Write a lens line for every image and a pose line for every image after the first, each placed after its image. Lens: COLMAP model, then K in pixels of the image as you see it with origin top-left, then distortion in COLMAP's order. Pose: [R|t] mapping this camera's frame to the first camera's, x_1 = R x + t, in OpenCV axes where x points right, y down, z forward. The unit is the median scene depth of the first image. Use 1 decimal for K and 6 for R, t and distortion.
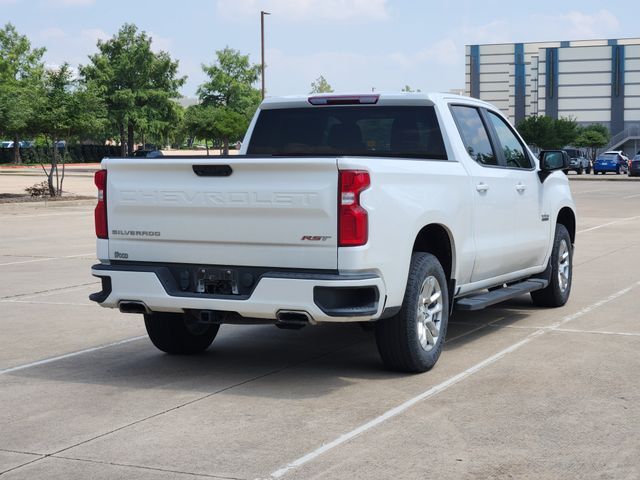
lens RADIAL K [[1214.5, 0, 247.1], [0, 1214.5, 239.8], [0, 0, 1]] dist [-0.060618, 0.204896]
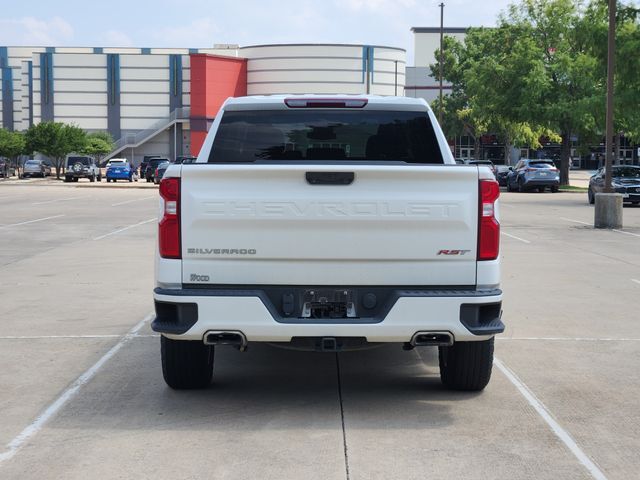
lens RADIAL K [[1219.1, 0, 320.0], [0, 1219.1, 240.0], [0, 0, 1]] dist [-0.311635, 3.210343]
pose [[0.881196, -0.019613, 0.472345, -0.440541], [0.022383, 0.999749, -0.000245, -0.011871], [-0.472222, 0.010788, 0.881414, 0.218575]]
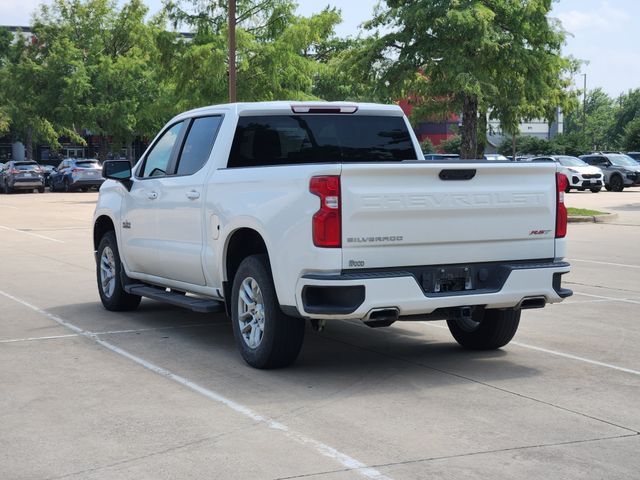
lens RADIAL K [[1219.1, 0, 320.0], [0, 1219.1, 240.0], [0, 0, 1]] dist [-0.311635, 3.210343]
pose [[0.605899, -0.052579, 0.793802, -0.916862], [0.062505, 0.997875, 0.018387, -0.026248], [-0.793082, 0.038476, 0.607898, 0.441911]]
